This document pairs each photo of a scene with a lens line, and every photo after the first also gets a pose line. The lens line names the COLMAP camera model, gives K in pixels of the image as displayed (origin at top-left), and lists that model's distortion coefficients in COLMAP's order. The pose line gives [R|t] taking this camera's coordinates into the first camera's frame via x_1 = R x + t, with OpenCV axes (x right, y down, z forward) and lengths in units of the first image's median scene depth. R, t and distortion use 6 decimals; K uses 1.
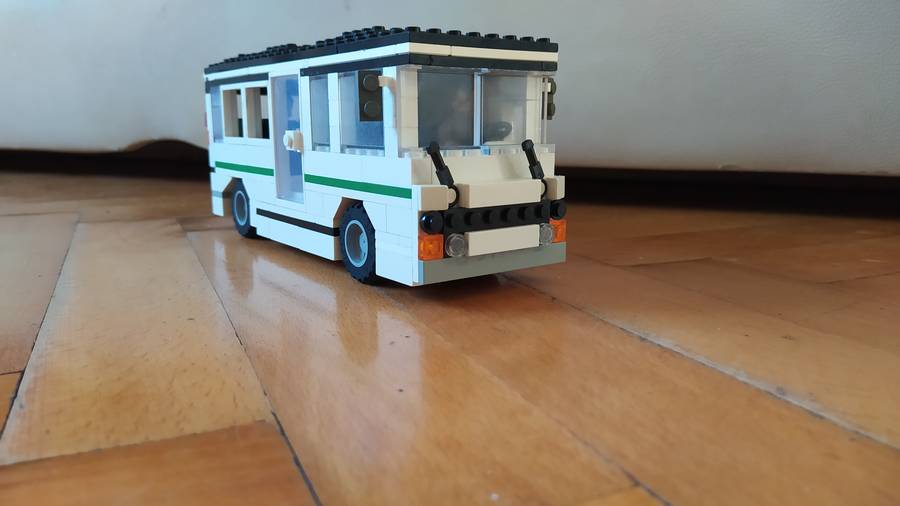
lens RADIAL K [[718.3, 0, 450.0], [0, 718.3, 253.0], [0, 0, 1]] dist [0.077451, -0.214914]
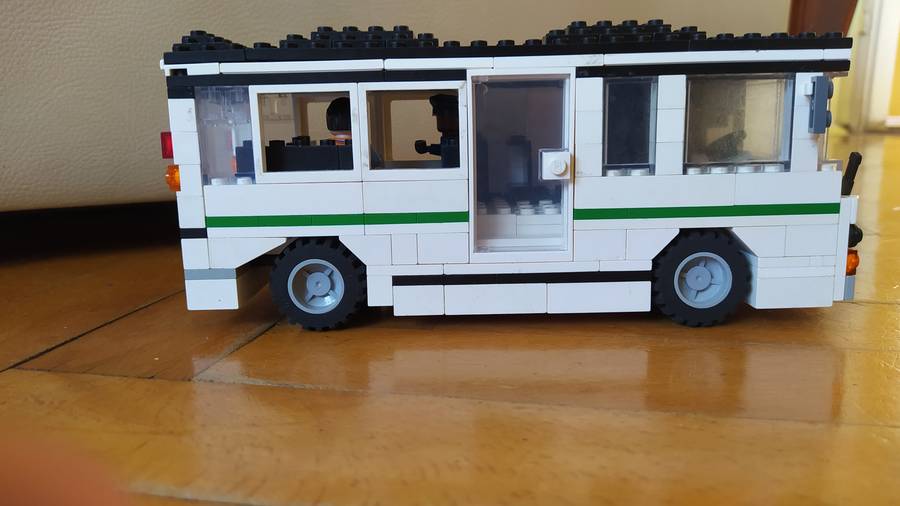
lens RADIAL K [[718.3, 0, 450.0], [0, 718.3, 253.0], [0, 0, 1]] dist [0.077451, -0.214914]
pose [[0.585508, -0.165198, 0.793656, -0.822673], [0.169626, 0.982311, 0.079327, -0.137982], [-0.792722, 0.088178, 0.603172, 0.624873]]
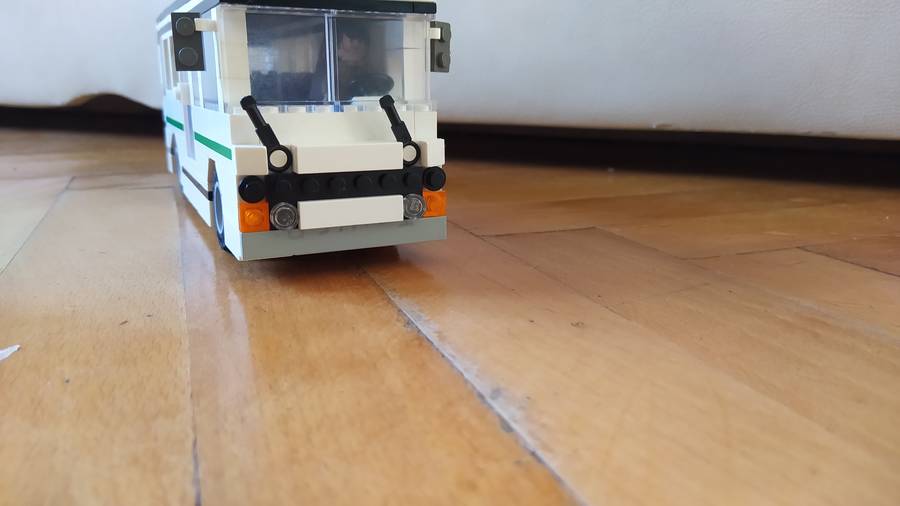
lens RADIAL K [[718.3, 0, 450.0], [0, 718.3, 253.0], [0, 0, 1]] dist [0.077451, -0.214914]
pose [[0.998137, 0.016919, -0.058628, 0.207033], [-0.013328, 0.998042, 0.061110, -0.012414], [0.059547, -0.060214, 0.996408, 0.070683]]
